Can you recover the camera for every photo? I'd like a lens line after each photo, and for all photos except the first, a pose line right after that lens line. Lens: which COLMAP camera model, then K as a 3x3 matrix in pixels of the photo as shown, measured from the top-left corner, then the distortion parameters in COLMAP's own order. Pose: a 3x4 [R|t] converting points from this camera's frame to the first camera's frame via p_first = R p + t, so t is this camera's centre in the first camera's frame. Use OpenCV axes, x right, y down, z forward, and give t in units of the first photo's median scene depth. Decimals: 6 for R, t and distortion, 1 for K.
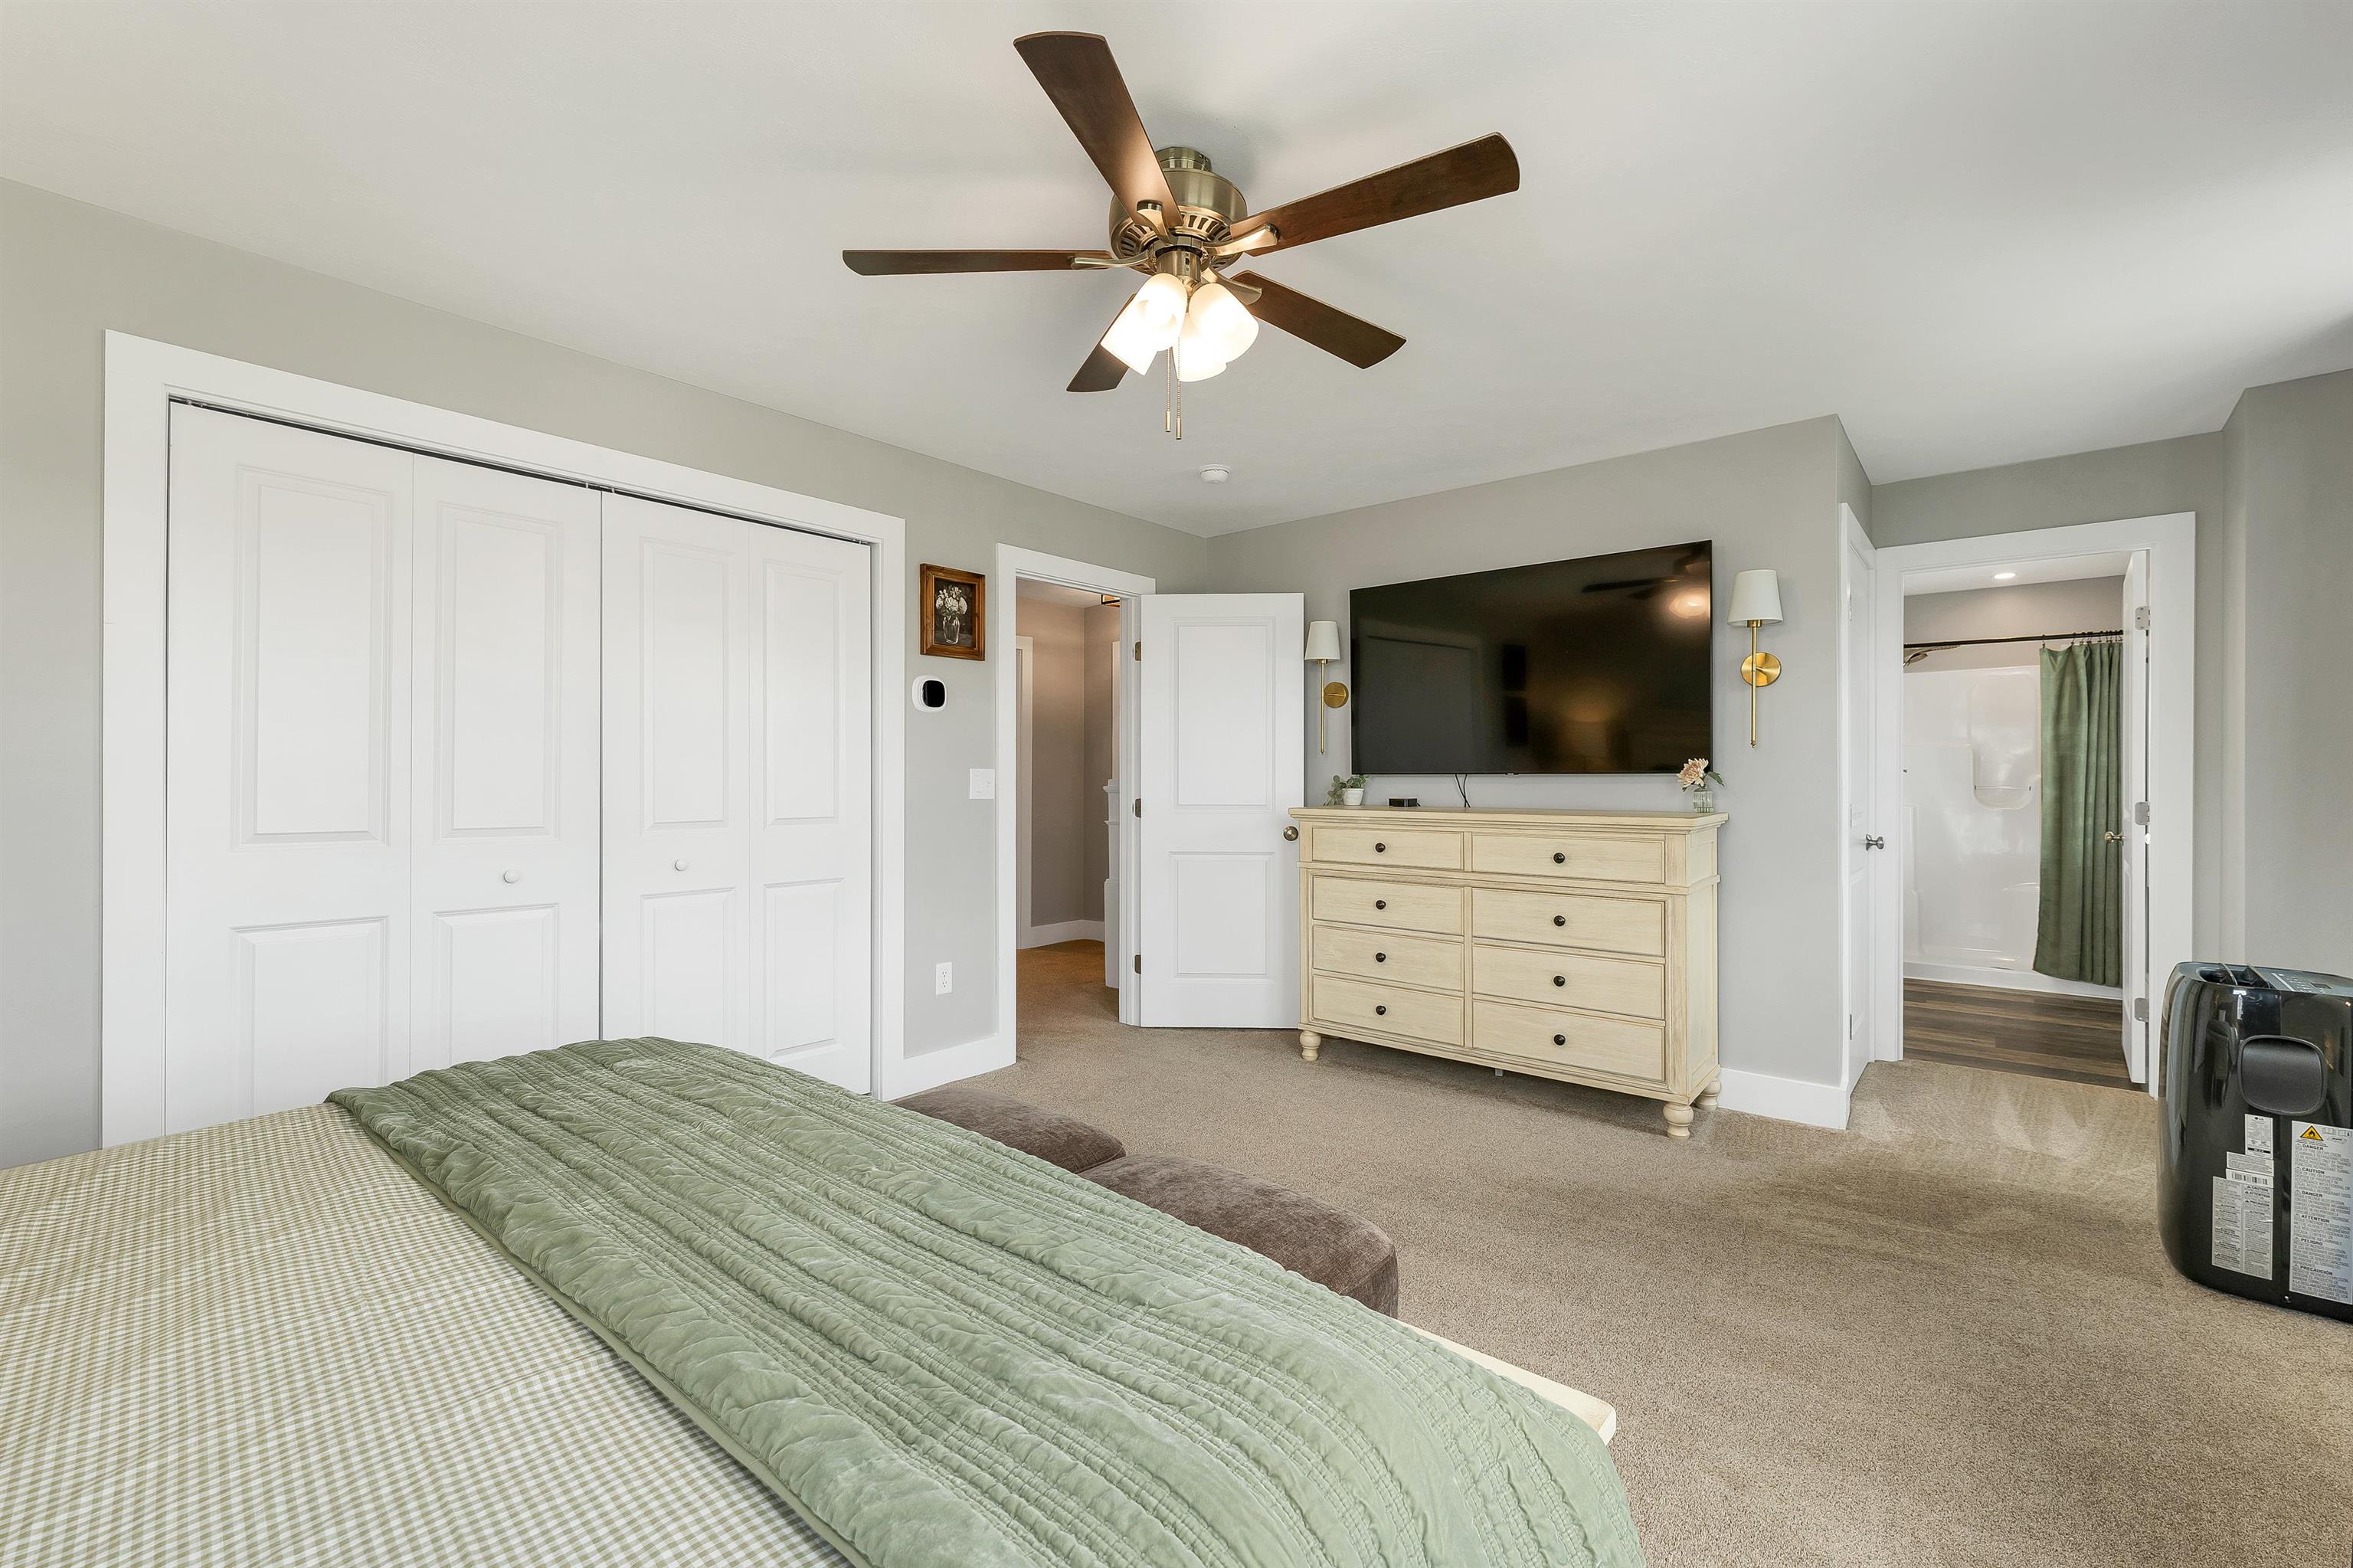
lens RADIAL K [[971.0, 0, 1170.5], [0, 971.0, 792.9], [0, 0, 1]] dist [-0.001439, -0.000032]
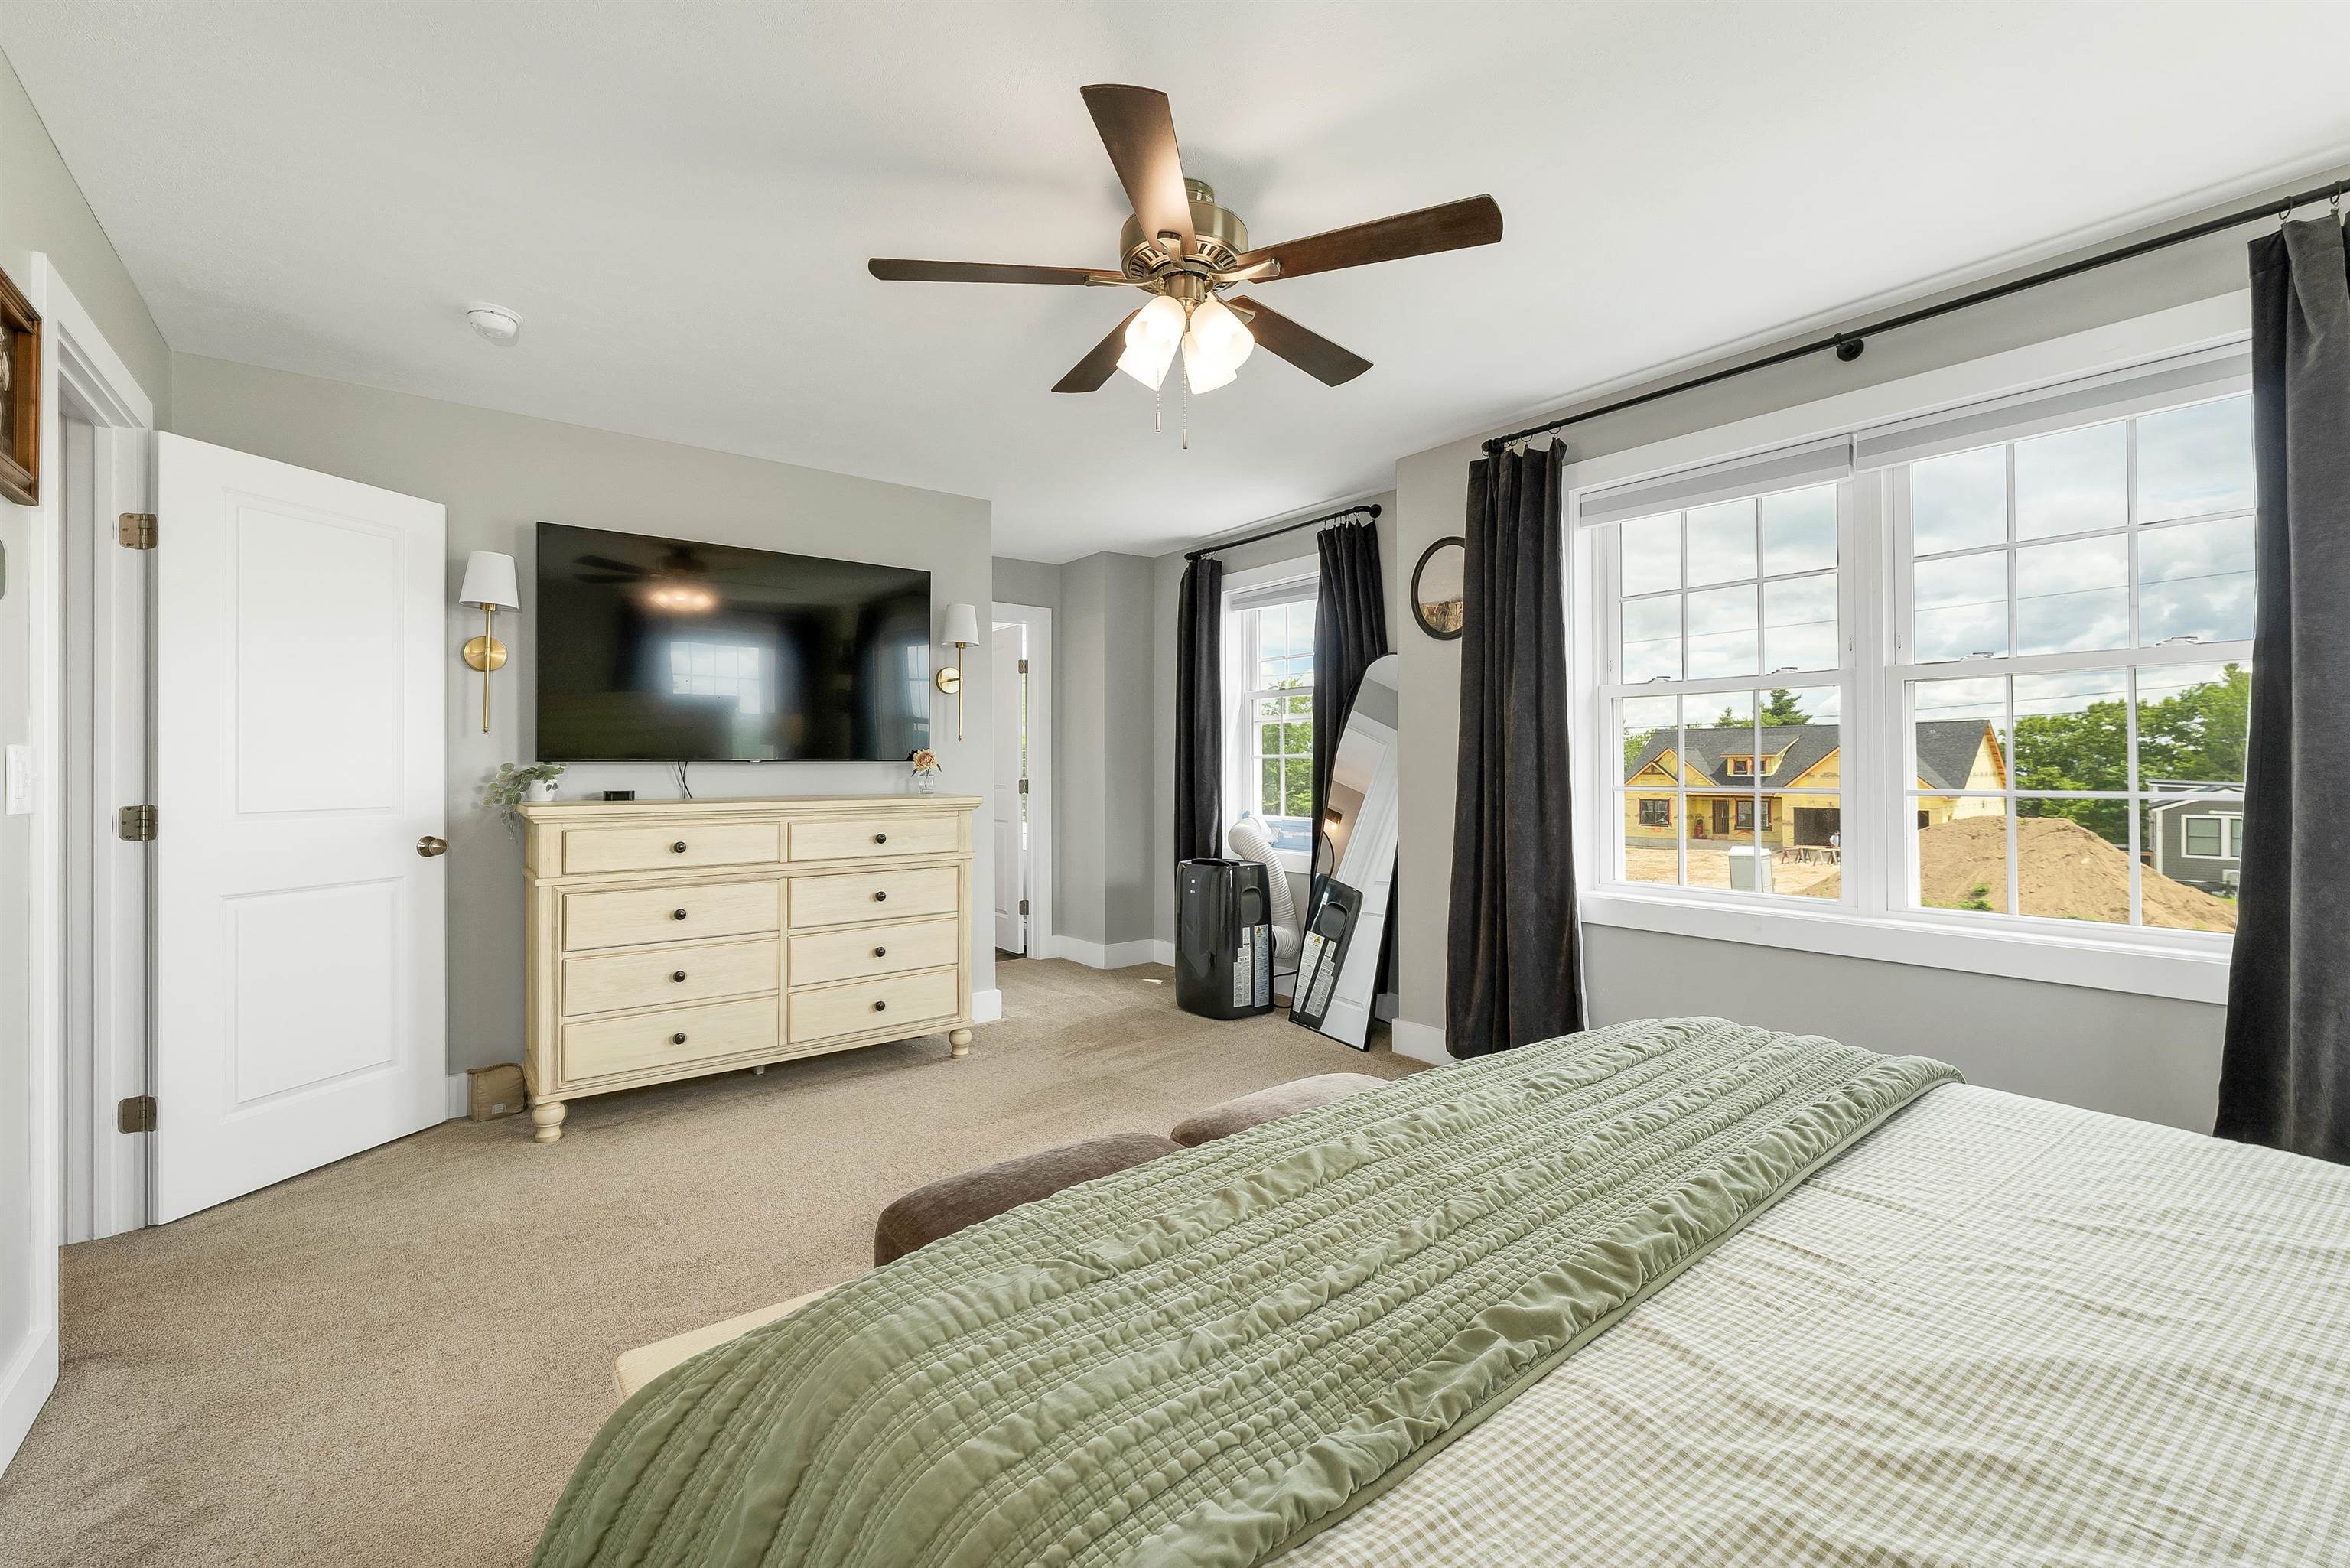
lens RADIAL K [[999.8, 0, 1170.2], [0, 999.8, 775.7], [0, 0, 1]] dist [-0.001566, 0.000004]
pose [[0.197879, -0.010951, 0.980165, -0.585993], [0.016855, 0.999828, 0.007768, -0.006635], [-0.980082, 0.014984, 0.198029, 0.422408]]
